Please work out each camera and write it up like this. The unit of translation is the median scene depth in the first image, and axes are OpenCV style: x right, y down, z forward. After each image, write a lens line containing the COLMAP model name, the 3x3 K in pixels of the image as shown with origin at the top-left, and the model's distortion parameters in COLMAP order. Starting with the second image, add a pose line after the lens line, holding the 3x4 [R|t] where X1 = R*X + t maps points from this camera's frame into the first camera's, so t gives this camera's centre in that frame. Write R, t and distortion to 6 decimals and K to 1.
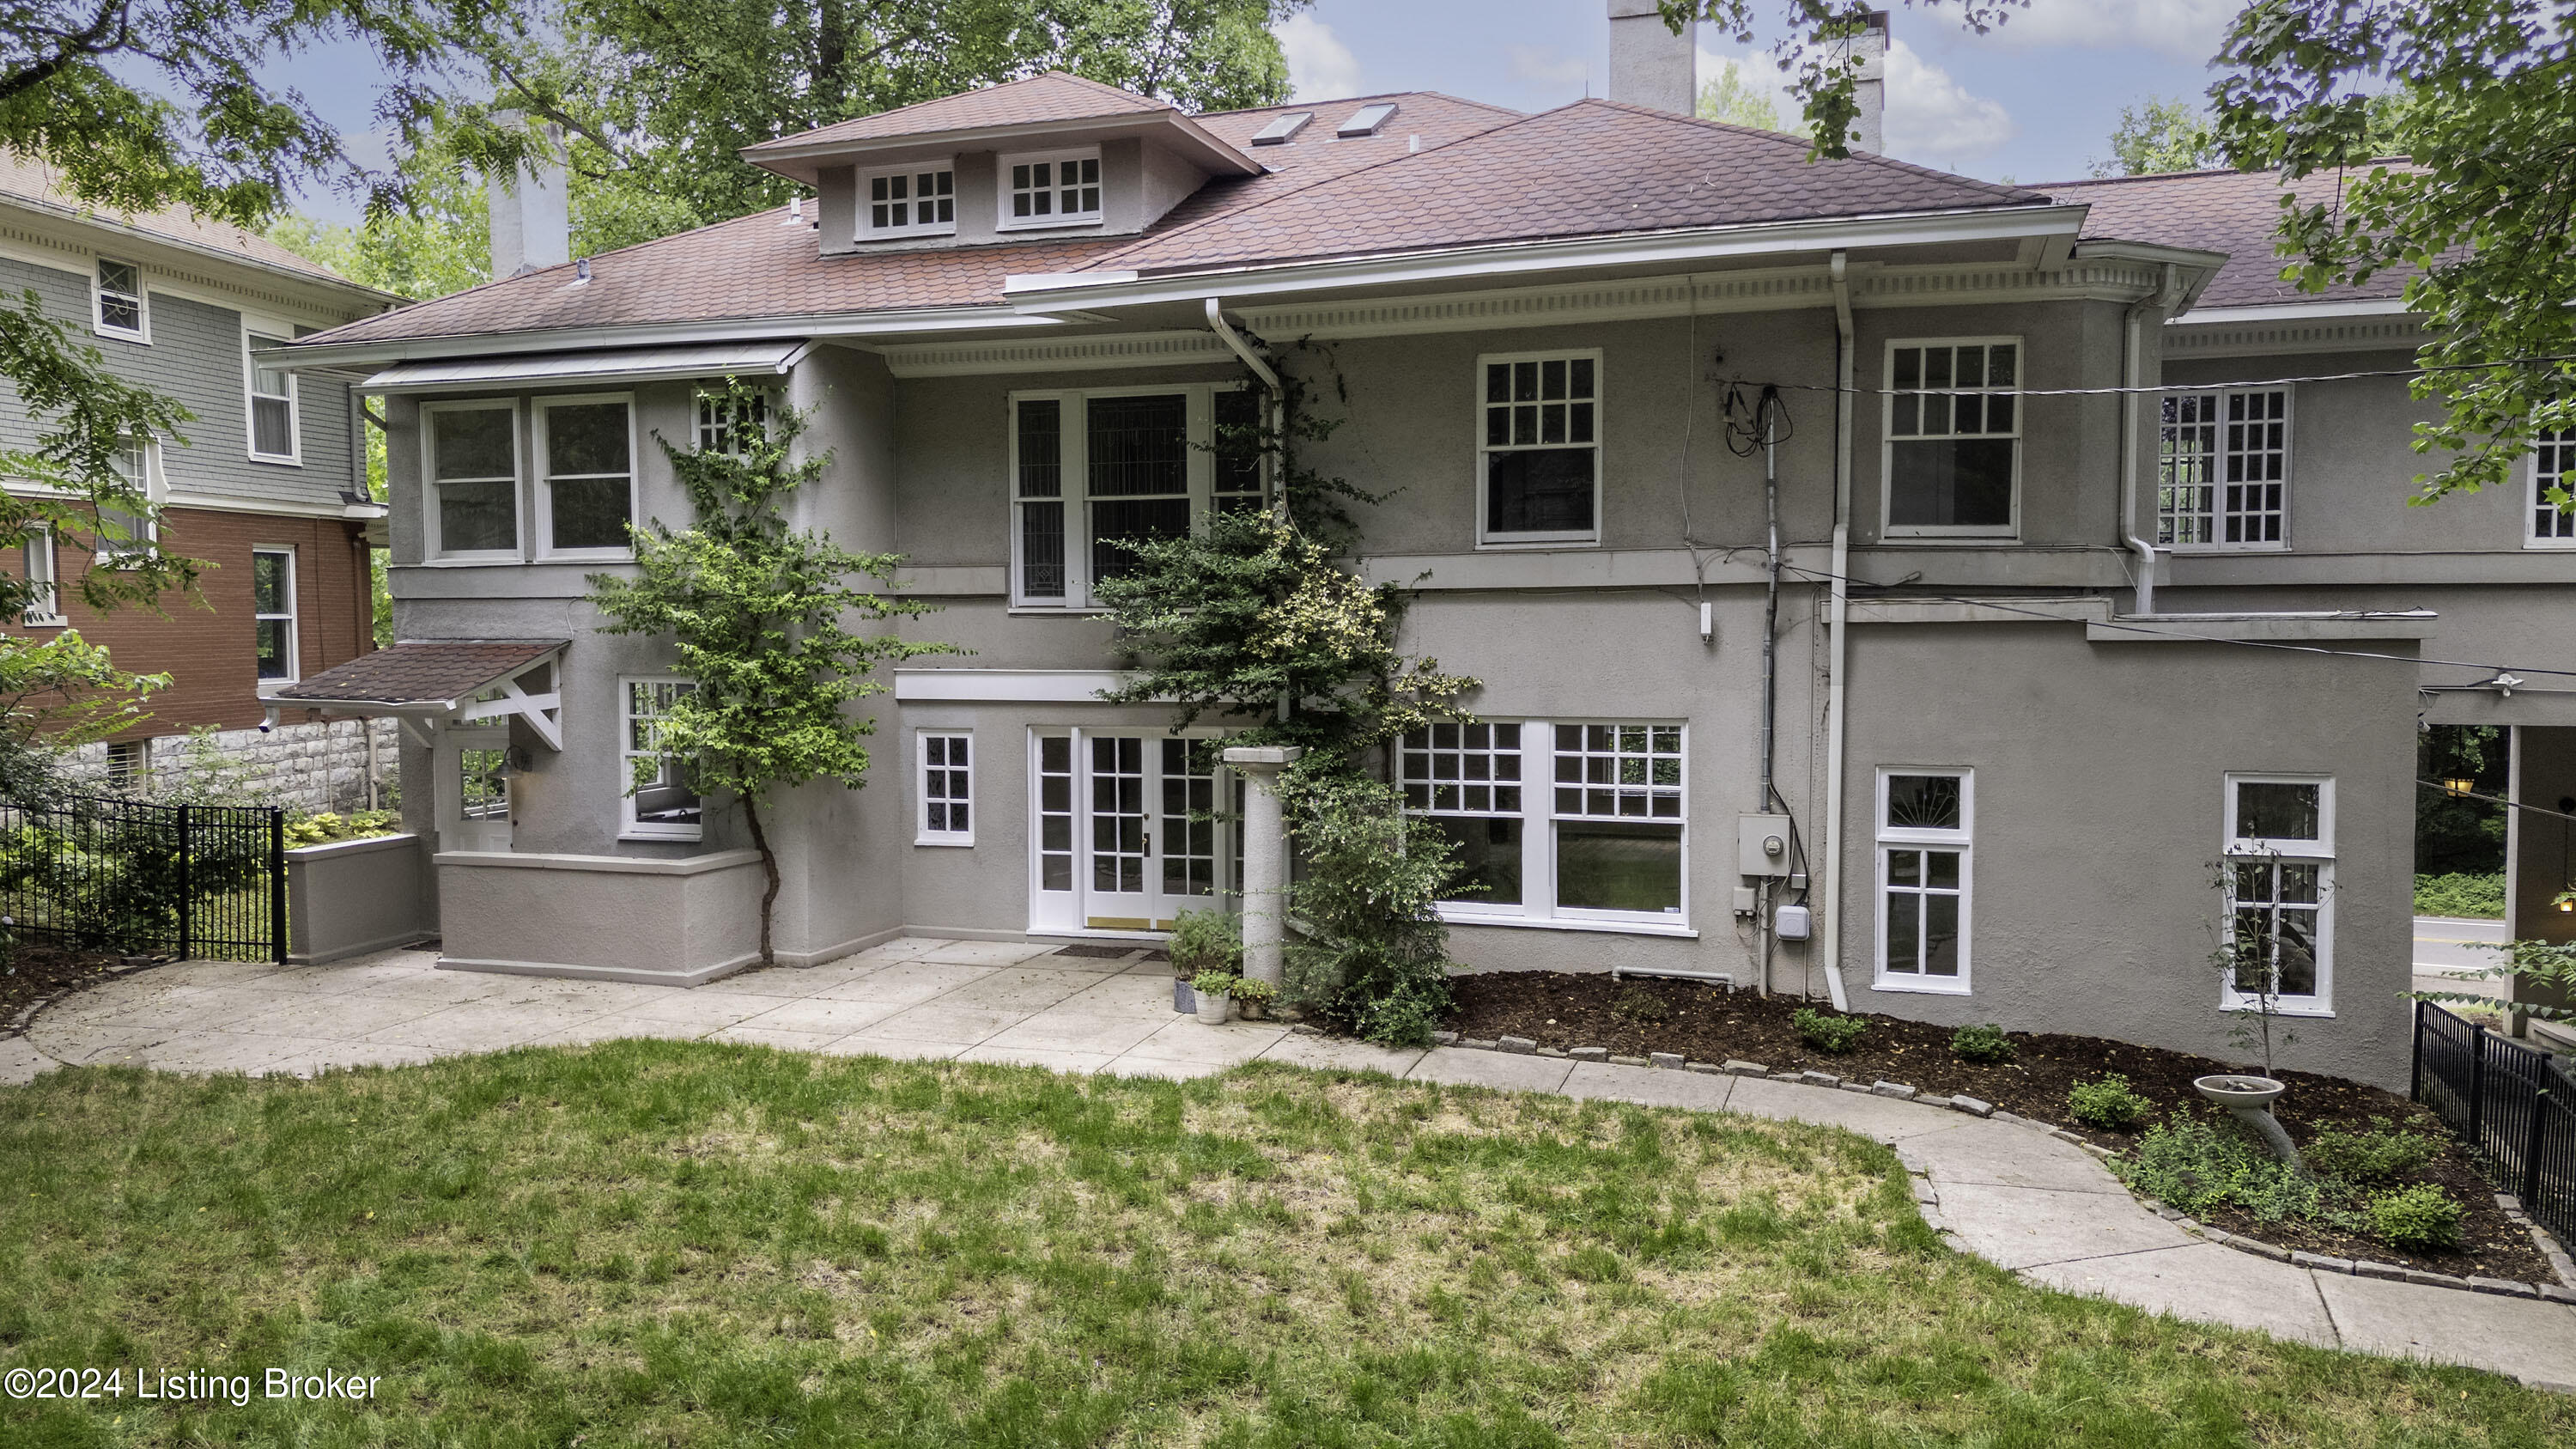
lens RADIAL K [[1724.4, 0, 1288.0], [0, 1724.4, 724.5], [0, 0, 1]] dist [0.035551, -0.000813]
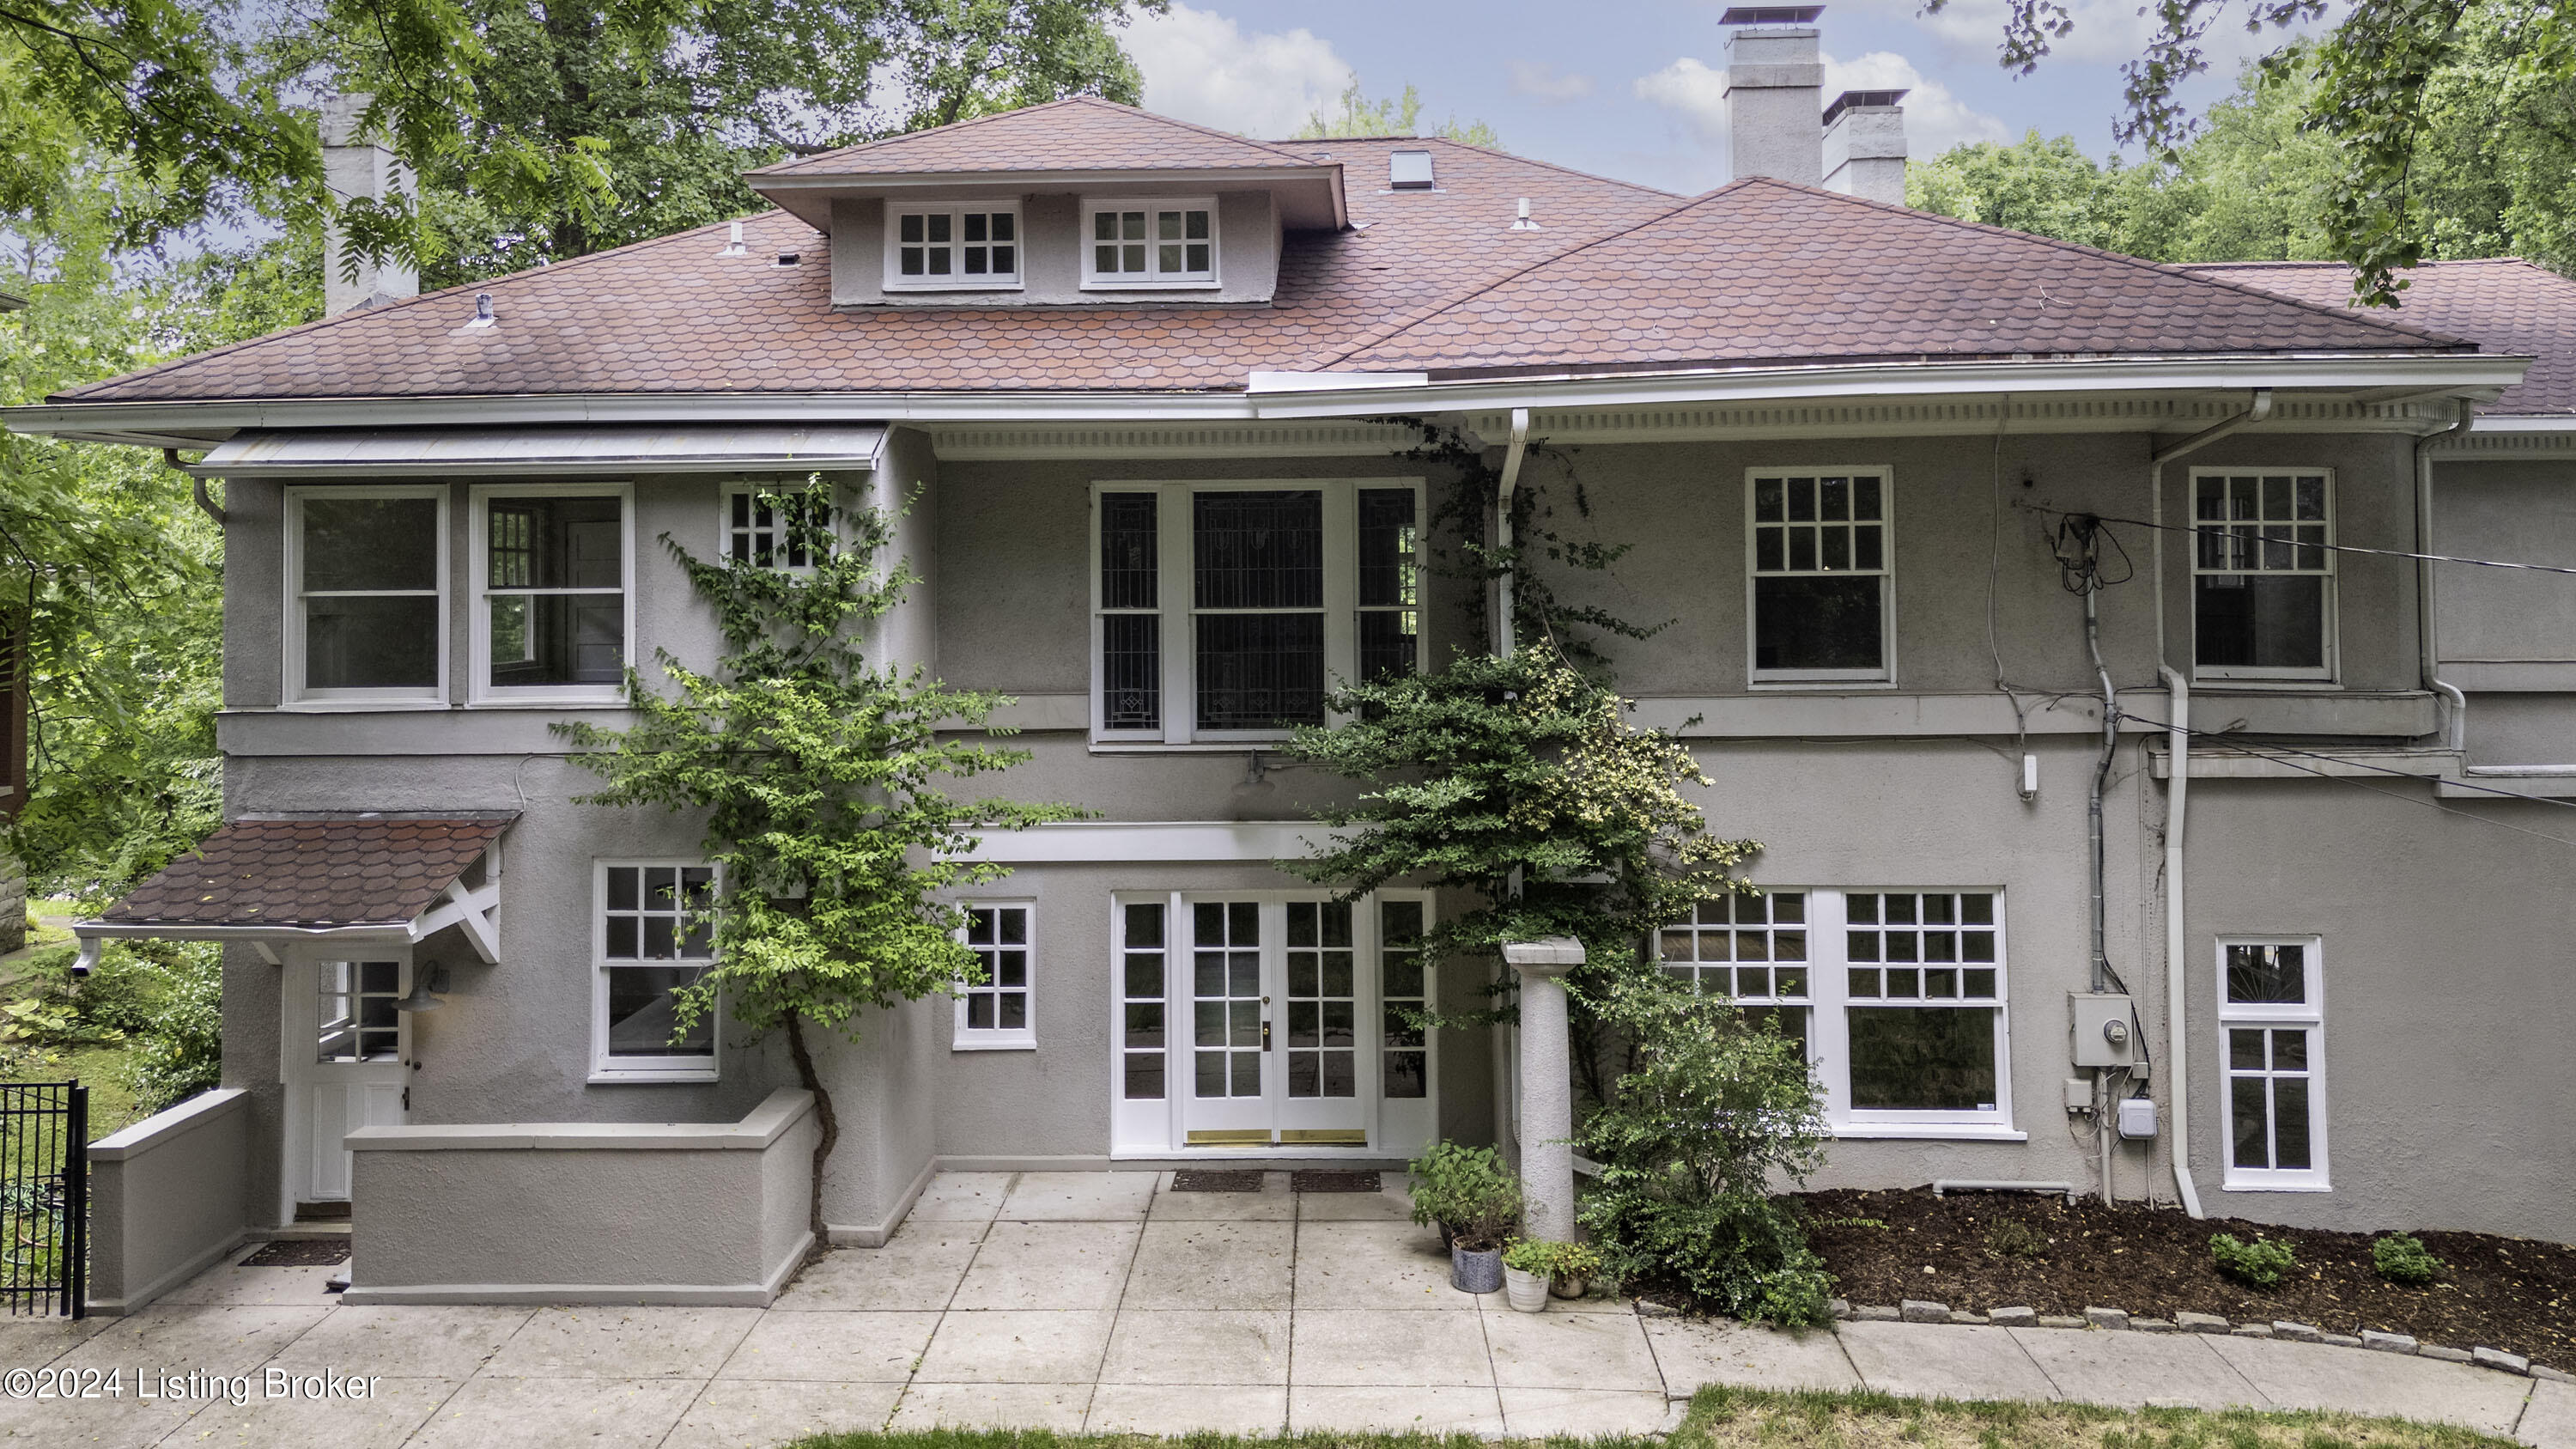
lens RADIAL K [[1813.2, 0, 1280.0], [0, 1813.2, 551.1], [0, 0, 1]] dist [0.052587, -0.044565]
pose [[0.964887, 0.000320, 0.262665, -0.348695], [0.024088, 0.995677, -0.089701, -0.093013], [-0.261558, 0.092878, 0.960709, 0.178755]]
